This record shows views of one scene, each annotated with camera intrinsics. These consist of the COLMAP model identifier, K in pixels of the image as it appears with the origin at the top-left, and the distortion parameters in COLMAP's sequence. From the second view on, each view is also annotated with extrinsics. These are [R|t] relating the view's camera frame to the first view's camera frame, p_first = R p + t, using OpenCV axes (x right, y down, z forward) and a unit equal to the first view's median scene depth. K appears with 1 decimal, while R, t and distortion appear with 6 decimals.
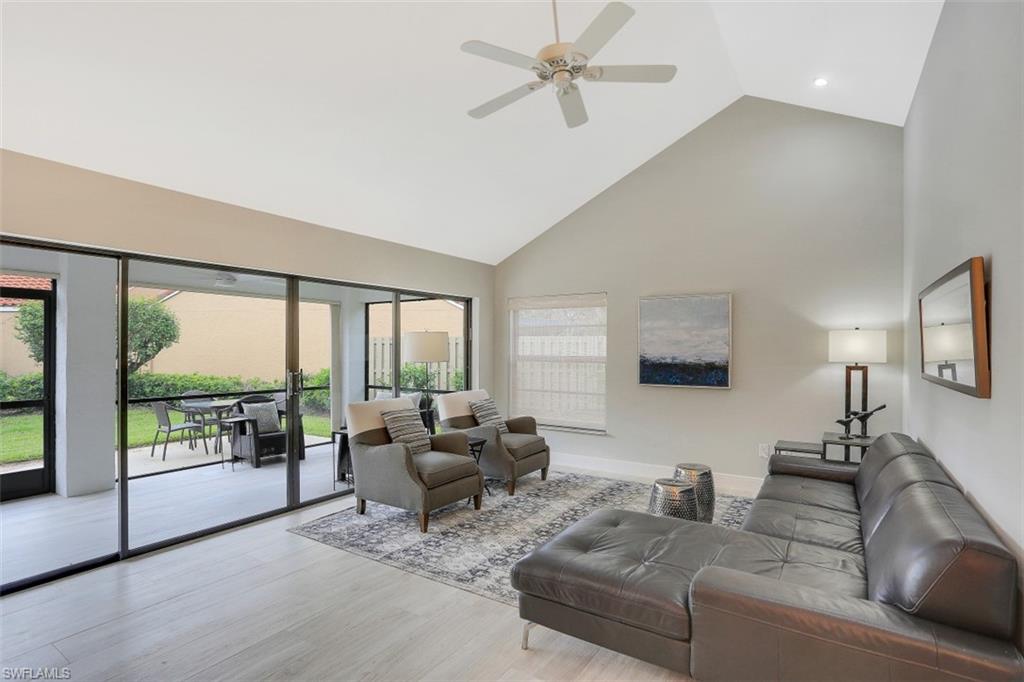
lens RADIAL K [[502.2, 0, 513.8], [0, 502.2, 341.0], [0, 0, 1]] dist [-0.050784, 0.023083]
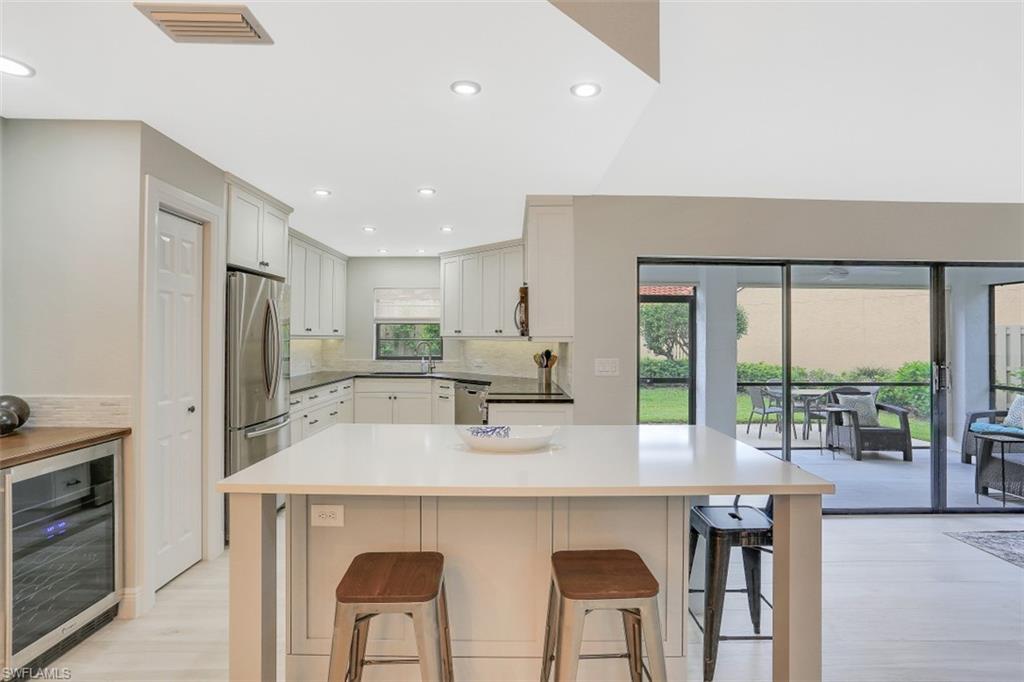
lens RADIAL K [[502.2, 0, 511.2], [0, 502.2, 327.6], [0, 0, 1]] dist [-0.050784, 0.023083]
pose [[0.557241, -0.017608, -0.830164, -0.107566], [0.009773, 0.999845, -0.014647, -0.002327], [0.830293, 0.000048, 0.557327, -0.156313]]
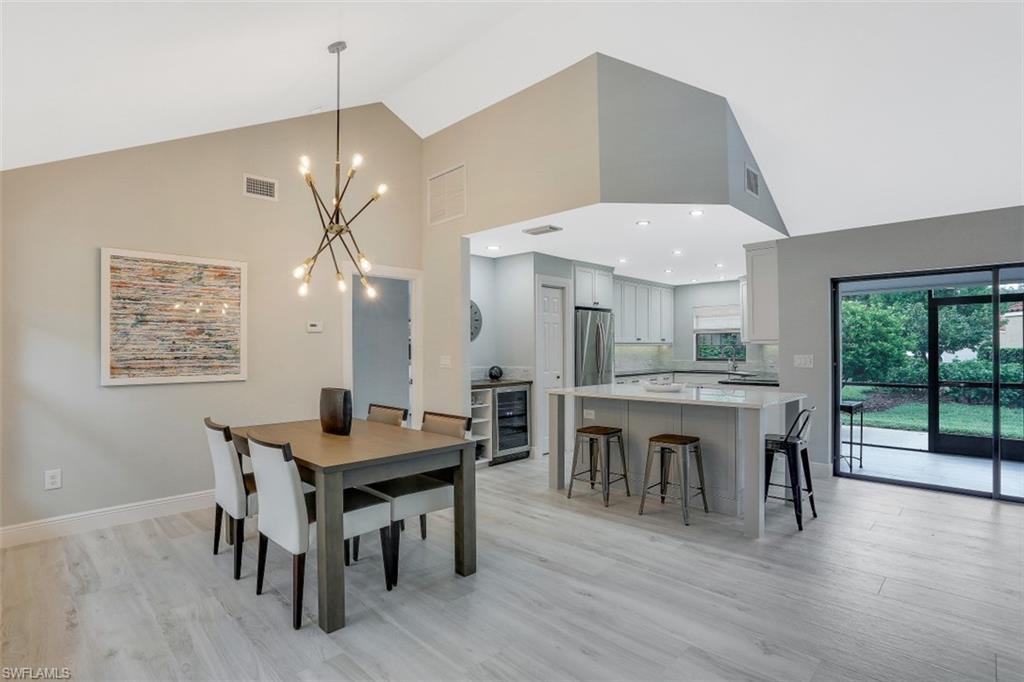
lens RADIAL K [[502.2, 0, 520.1], [0, 502.2, 344.7], [0, 0, 1]] dist [-0.050784, 0.023083]
pose [[-0.175793, -0.011881, -0.984355, 0.469383], [0.019216, 0.999695, -0.015498, 0.018597], [0.984240, -0.021640, -0.175512, -0.014567]]
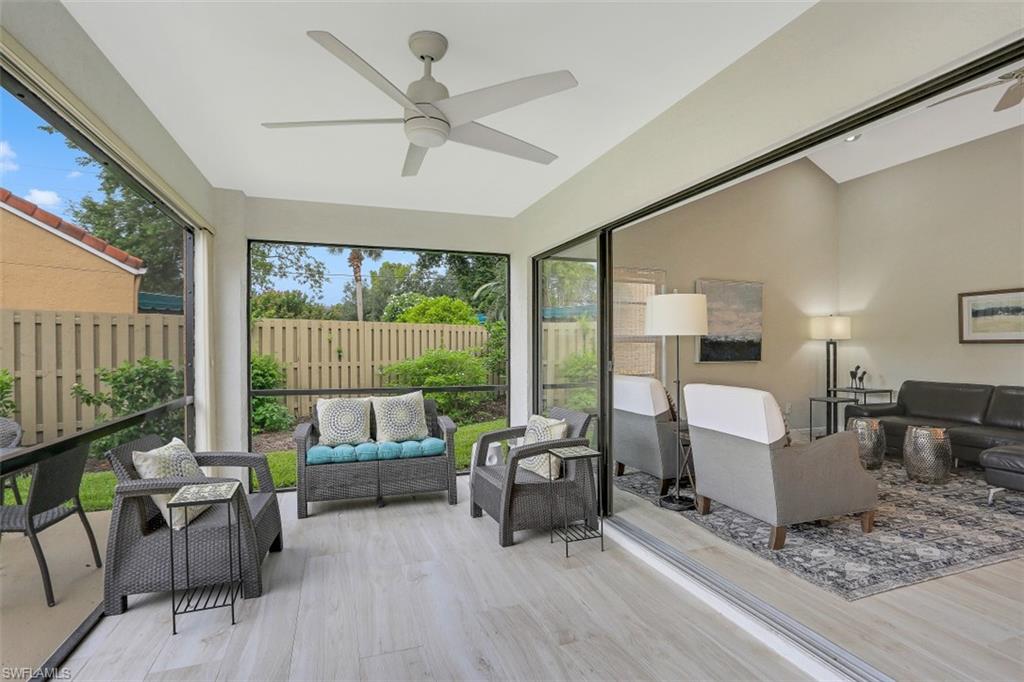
lens RADIAL K [[502.2, 0, 506.4], [0, 502.2, 347.8], [0, 0, 1]] dist [-0.050784, 0.023083]
pose [[0.608695, 0.000181, 0.793404, -0.895709], [-0.011516, 0.999897, 0.008607, 0.057121], [-0.793321, -0.014375, 0.608634, 0.737644]]
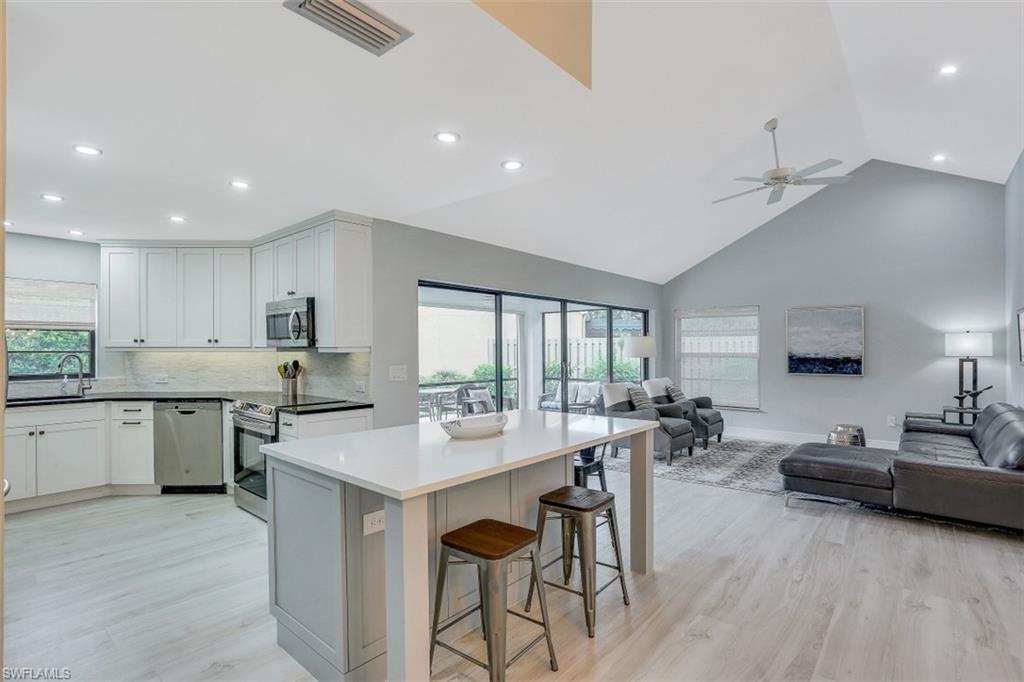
lens RADIAL K [[502.2, 0, 509.5], [0, 502.2, 340.1], [0, 0, 1]] dist [-0.050784, 0.023083]
pose [[0.992531, -0.006402, -0.121824, -0.363003], [0.006340, 0.999980, -0.000896, -0.008010], [0.121827, 0.000117, 0.992551, -0.456569]]
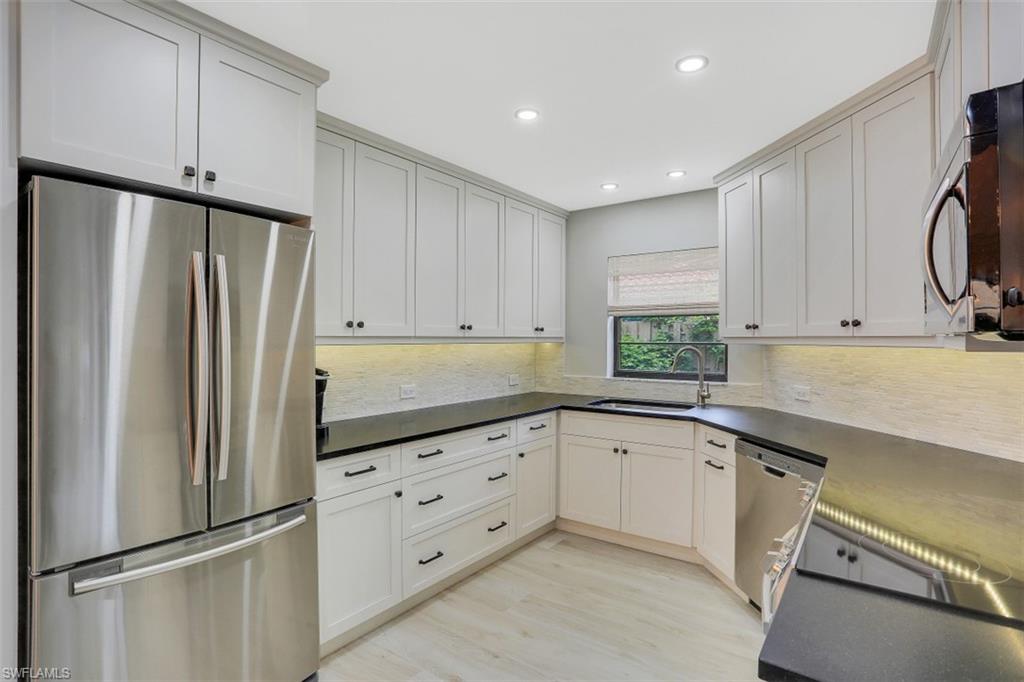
lens RADIAL K [[502.2, 0, 517.8], [0, 502.2, 340.1], [0, 0, 1]] dist [-0.050784, 0.023083]
pose [[-0.037703, -0.002068, -0.999287, -0.616568], [0.015828, 0.999871, -0.002667, 0.001048], [0.999164, -0.015917, -0.037666, 0.173715]]
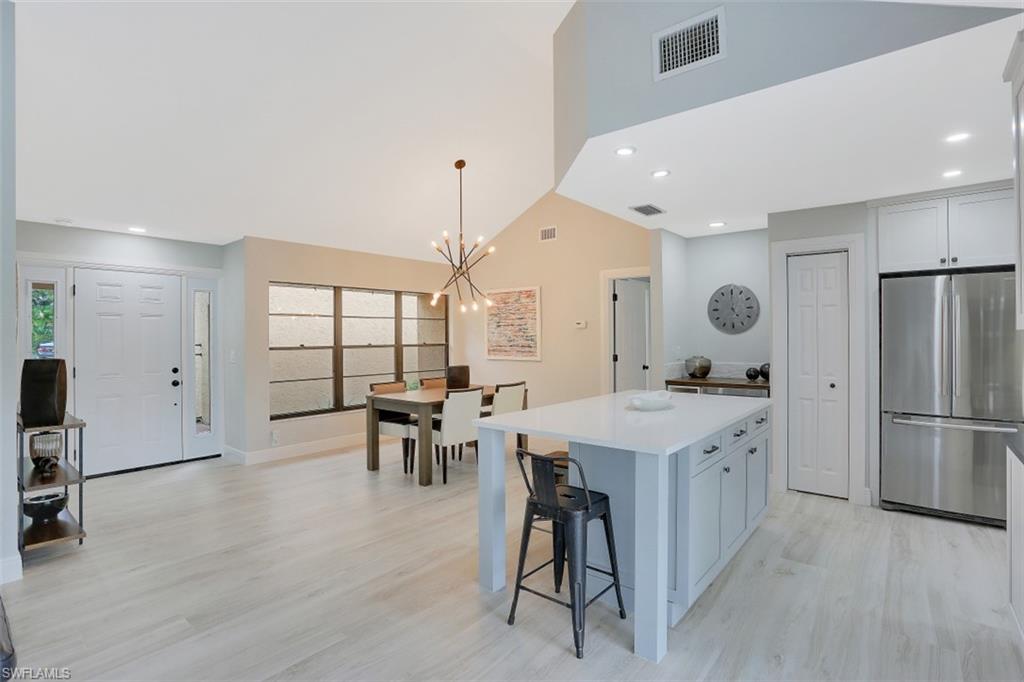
lens RADIAL K [[502.2, 0, 510.4], [0, 502.2, 334.7], [0, 0, 1]] dist [-0.050784, 0.023083]
pose [[-0.996276, 0.002639, 0.086186, -0.341701], [0.001061, 0.999831, -0.018353, 0.011308], [-0.086219, -0.018193, -0.996110, 0.739954]]
